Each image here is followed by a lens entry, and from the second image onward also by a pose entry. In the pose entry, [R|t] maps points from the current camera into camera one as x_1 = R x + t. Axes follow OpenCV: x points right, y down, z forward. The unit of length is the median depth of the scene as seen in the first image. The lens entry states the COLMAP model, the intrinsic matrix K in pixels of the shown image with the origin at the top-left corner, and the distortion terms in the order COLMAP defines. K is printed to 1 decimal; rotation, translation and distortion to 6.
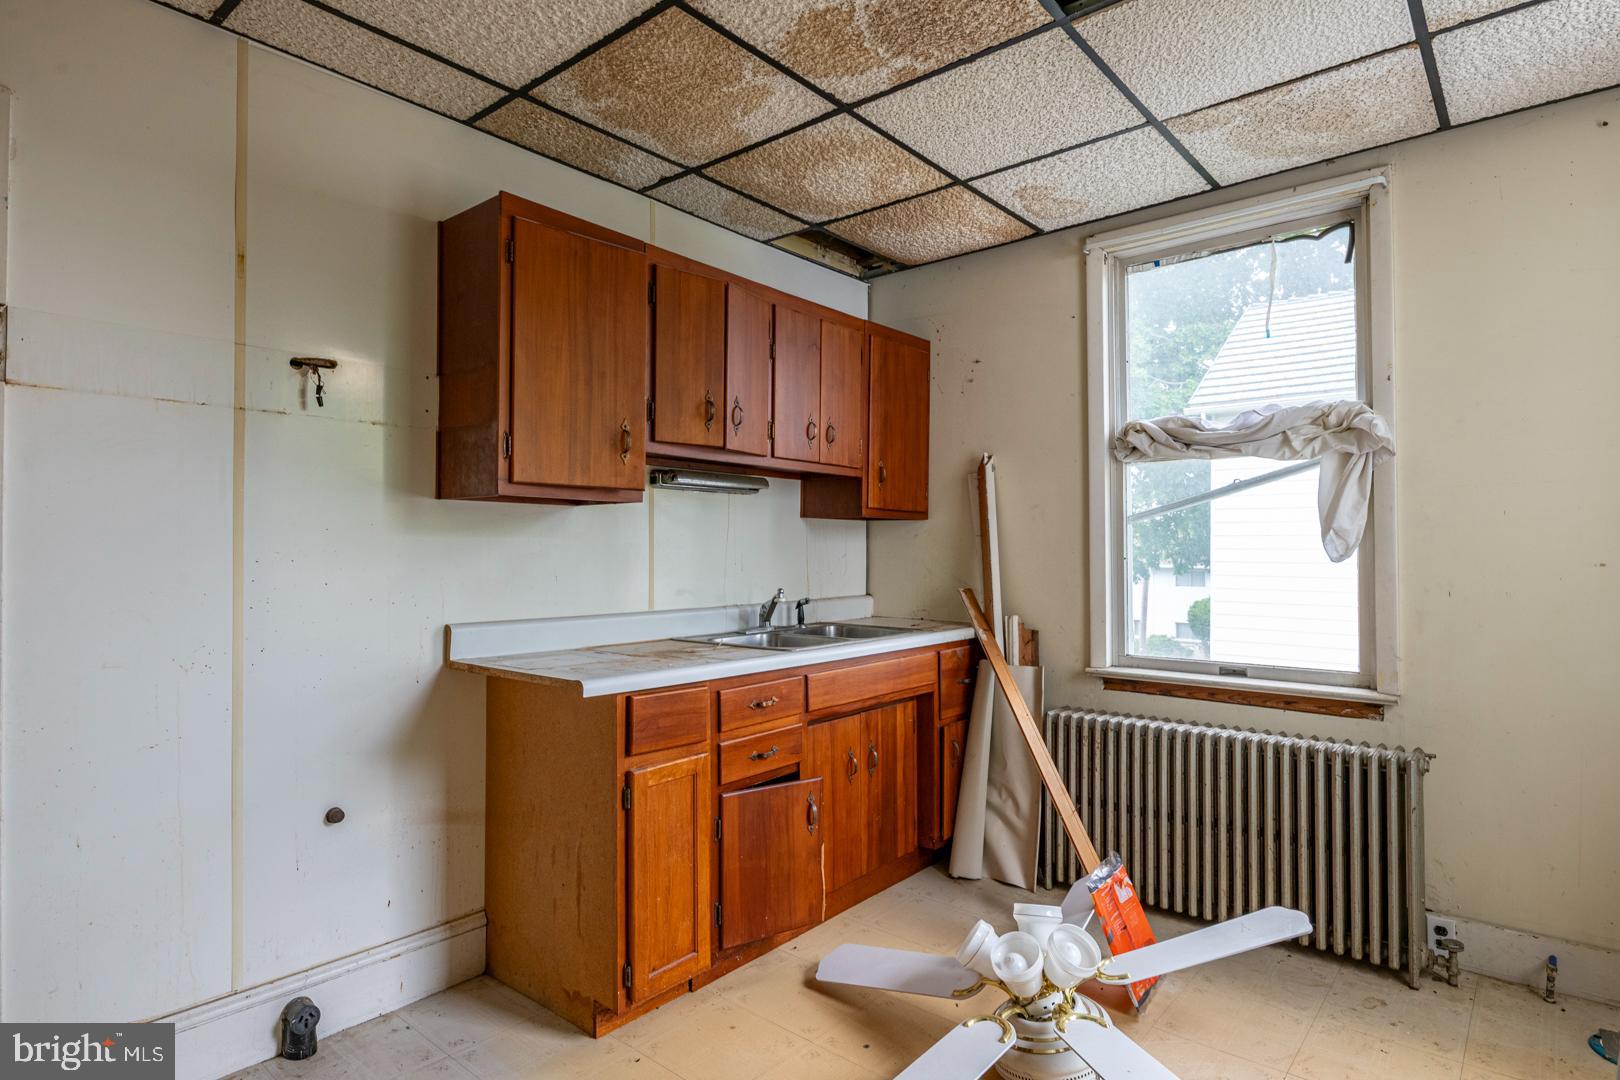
lens RADIAL K [[875.8, 0, 817.0], [0, 875.8, 541.3], [0, 0, 1]] dist [0.006650, -0.010416]
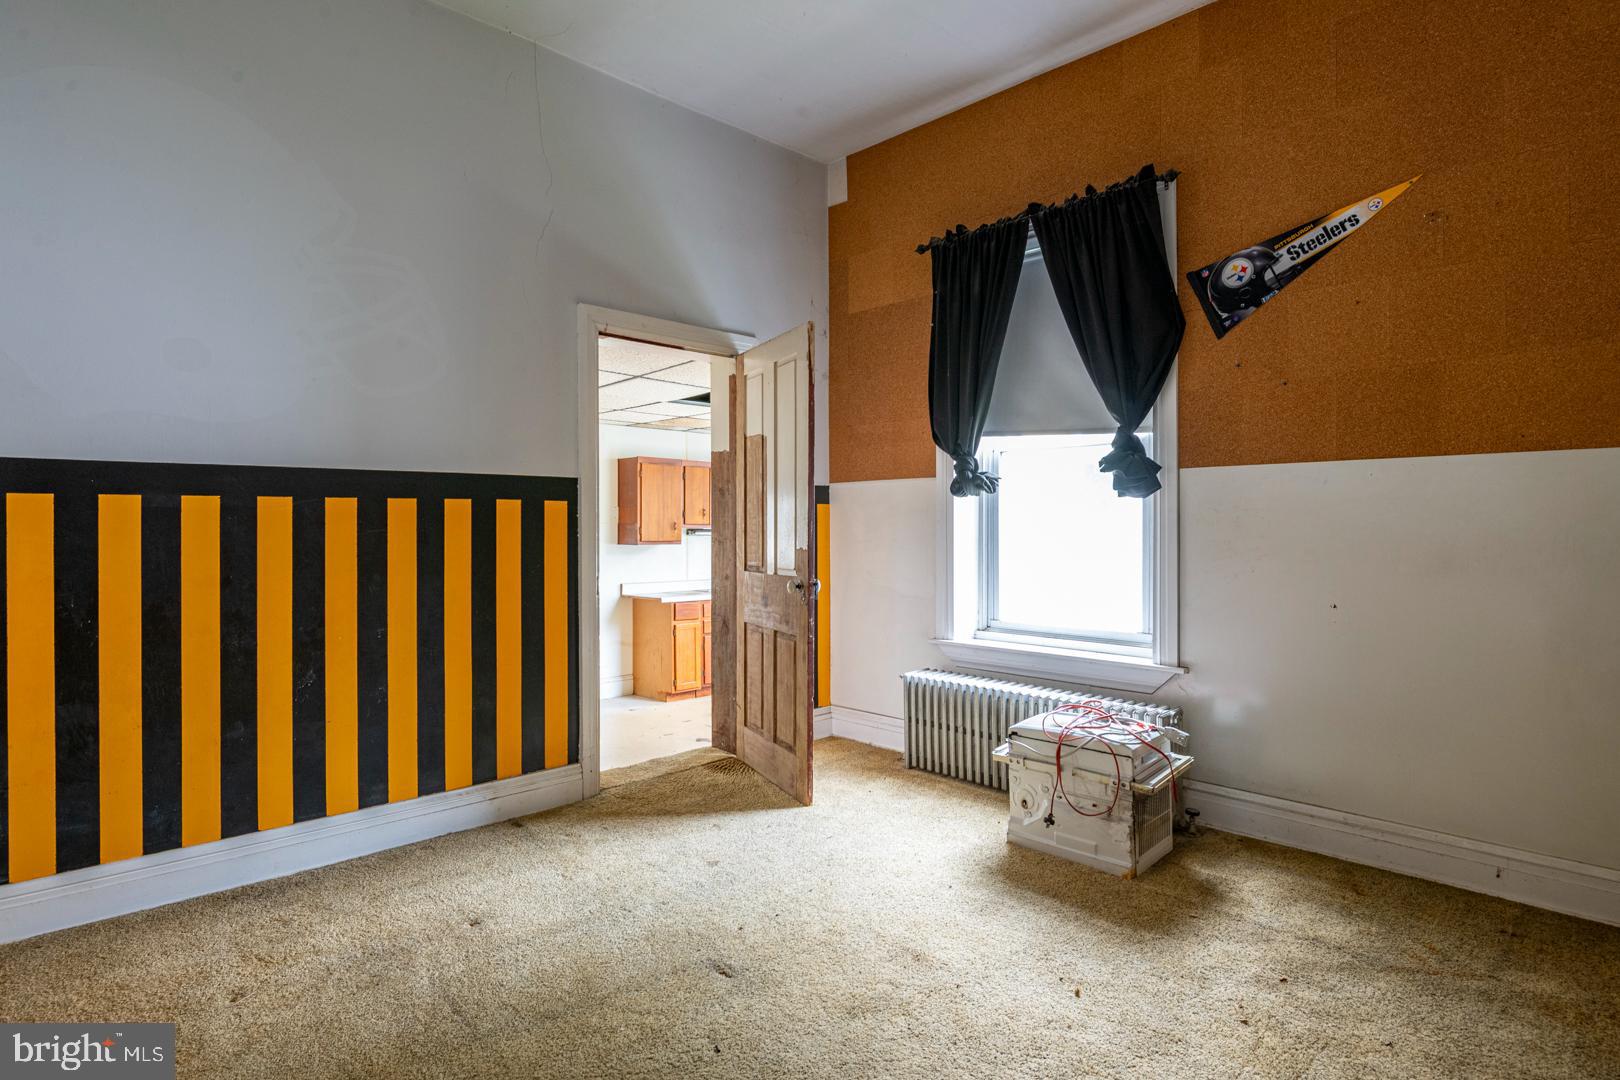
lens RADIAL K [[875.8, 0, 805.7], [0, 875.8, 539.7], [0, 0, 1]] dist [0.006650, -0.010416]
pose [[0.993244, -0.005957, -0.115894, 0.648517], [0.006557, 0.999967, 0.004791, -0.080123], [0.115862, -0.005519, 0.993250, -2.197899]]
